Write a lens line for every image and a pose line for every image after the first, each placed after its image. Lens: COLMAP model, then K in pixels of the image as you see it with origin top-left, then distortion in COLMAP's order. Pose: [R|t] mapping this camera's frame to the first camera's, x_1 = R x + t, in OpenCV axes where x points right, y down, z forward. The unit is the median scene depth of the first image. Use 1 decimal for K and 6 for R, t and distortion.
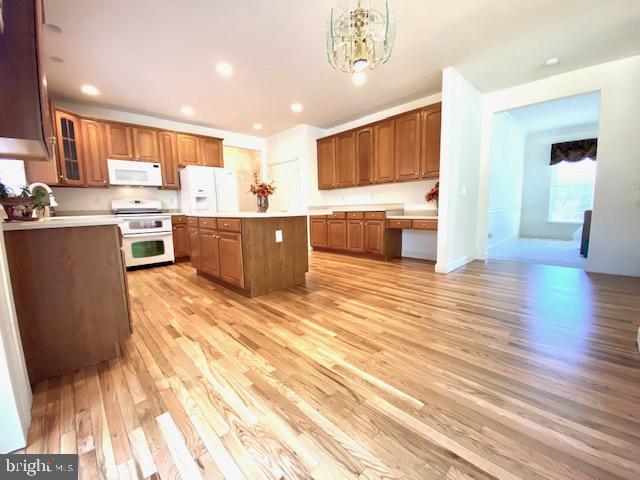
lens RADIAL K [[258.5, 0, 319.0], [0, 258.5, 238.4], [0, 0, 1]] dist [0.022360, -0.021644]
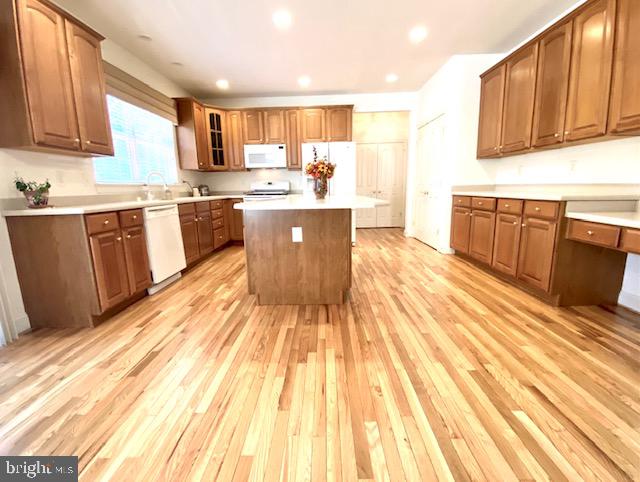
lens RADIAL K [[283.6, 0, 317.1], [0, 283.6, 239.8], [0, 0, 1]] dist [0.033323, -0.030385]
pose [[0.707078, 0.135297, -0.694071, 0.319619], [-0.077030, 0.990422, 0.114593, -0.064990], [0.702927, -0.027562, 0.710728, 0.333594]]
